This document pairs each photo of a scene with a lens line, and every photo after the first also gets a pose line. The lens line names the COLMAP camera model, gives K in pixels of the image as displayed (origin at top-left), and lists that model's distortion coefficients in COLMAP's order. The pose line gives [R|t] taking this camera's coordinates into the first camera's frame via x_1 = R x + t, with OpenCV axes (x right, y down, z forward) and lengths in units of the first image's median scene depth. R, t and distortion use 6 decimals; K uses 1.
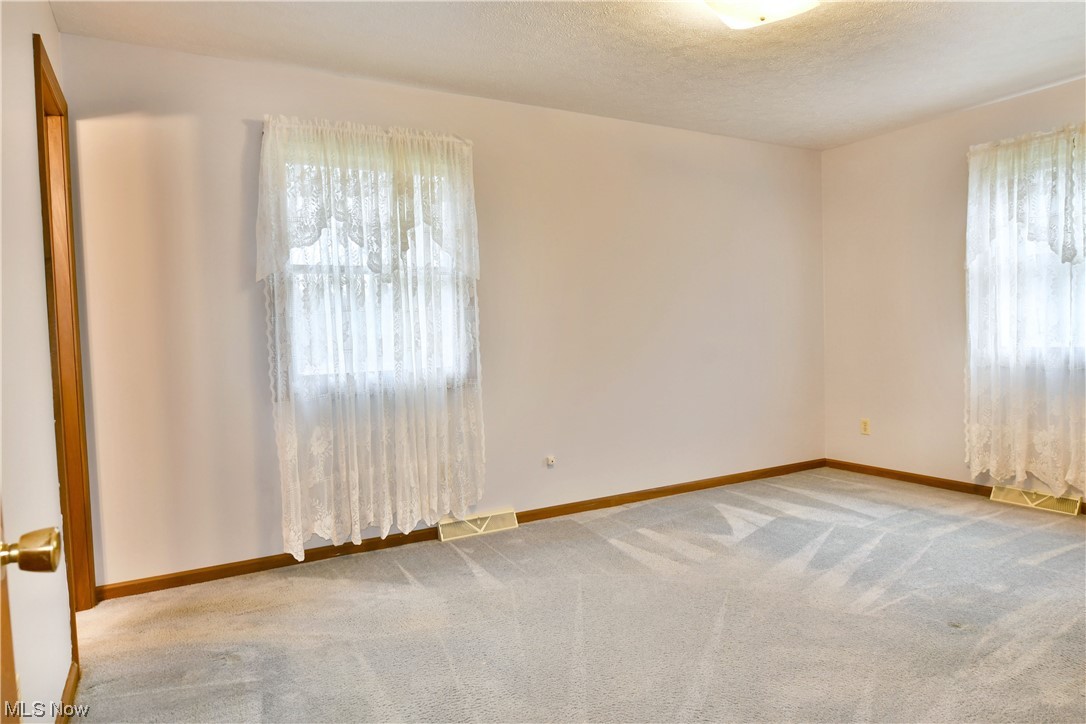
lens RADIAL K [[691.6, 0, 541.6], [0, 691.6, 364.1], [0, 0, 1]] dist [-0.016042, -0.005773]
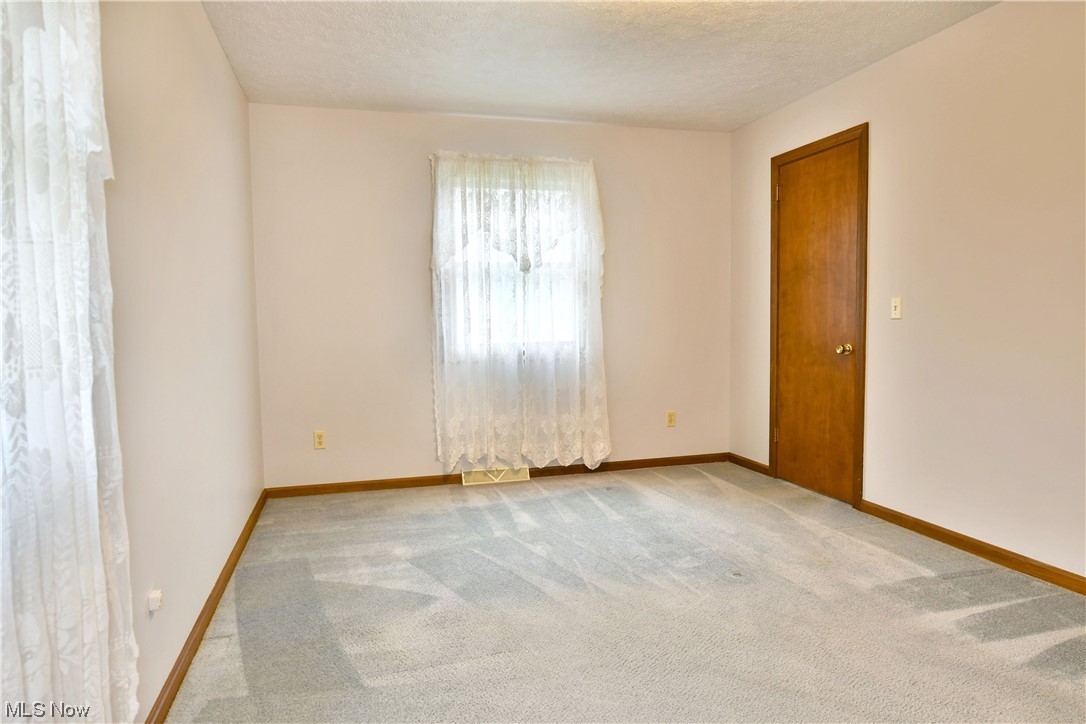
lens RADIAL K [[691.6, 0, 541.6], [0, 691.6, 362.5], [0, 0, 1]] dist [-0.016042, -0.005773]
pose [[0.237634, -0.043089, 0.970399, -0.387623], [0.056727, 0.997926, 0.030420, -0.022593], [-0.969697, 0.047819, 0.239585, 0.652763]]
